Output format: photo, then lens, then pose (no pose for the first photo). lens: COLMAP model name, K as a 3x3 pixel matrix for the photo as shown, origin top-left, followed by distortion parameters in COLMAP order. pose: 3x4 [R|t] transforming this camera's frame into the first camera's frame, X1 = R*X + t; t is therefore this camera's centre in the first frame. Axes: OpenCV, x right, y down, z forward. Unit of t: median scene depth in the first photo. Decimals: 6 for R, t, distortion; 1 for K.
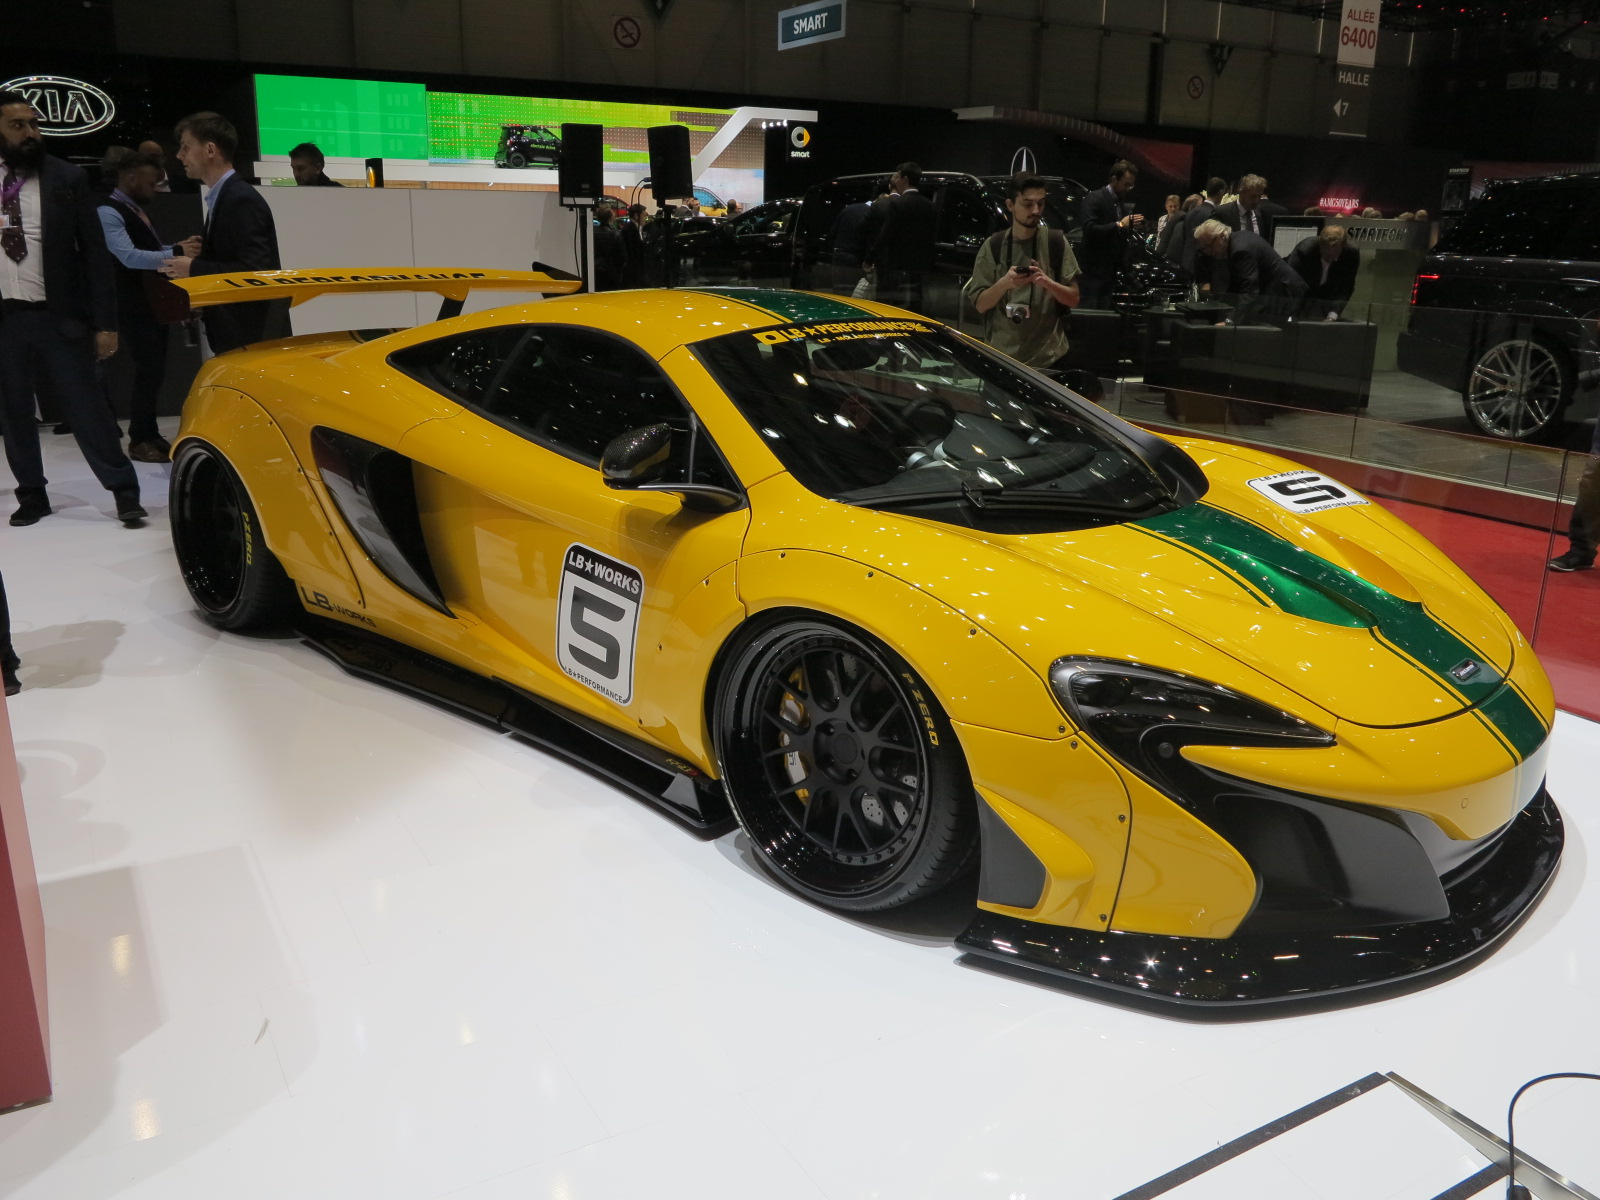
lens RADIAL K [[1321.6, 0, 793.7], [0, 1321.6, 603.1], [0, 0, 1]] dist [-0.045598, 0.015585]
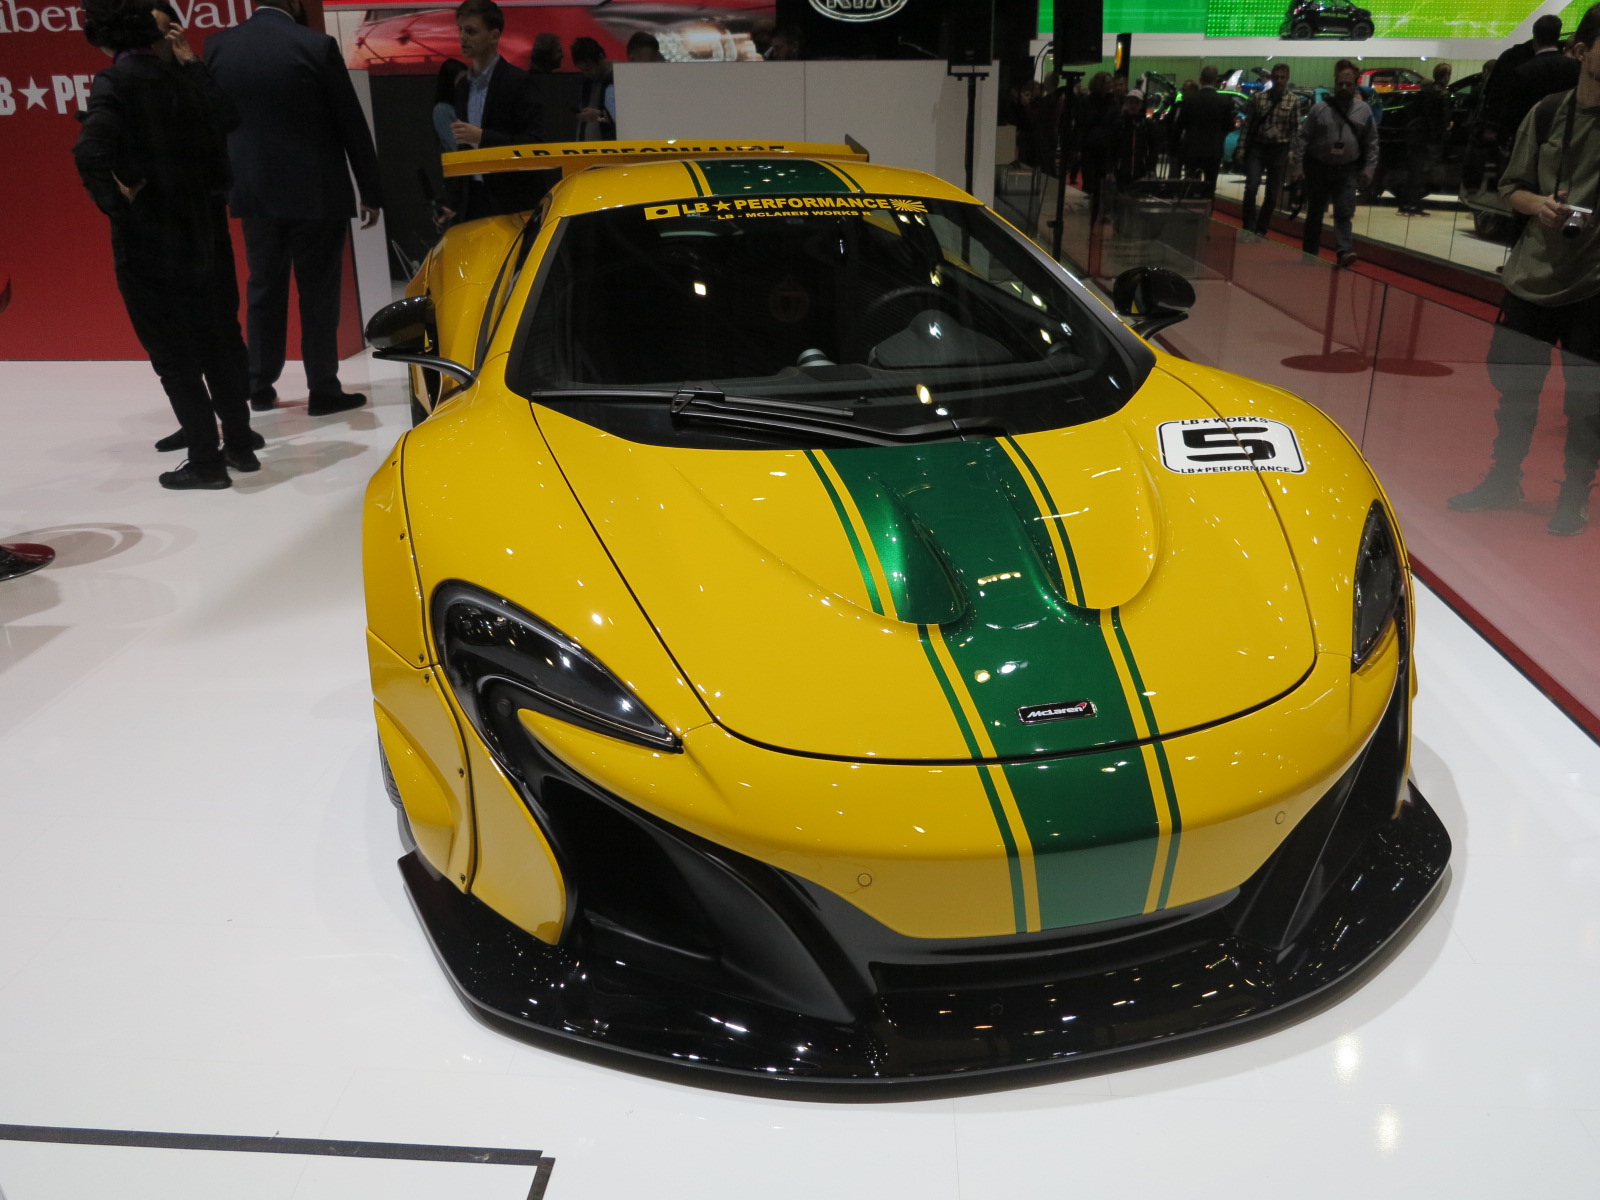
lens RADIAL K [[1321.6, 0, 793.7], [0, 1321.6, 603.1], [0, 0, 1]] dist [-0.045598, 0.015585]
pose [[0.833278, 0.179101, -0.523039, 0.292237], [-0.134670, 0.983331, 0.122168, -0.027947], [0.536201, -0.031362, 0.843508, 0.129349]]
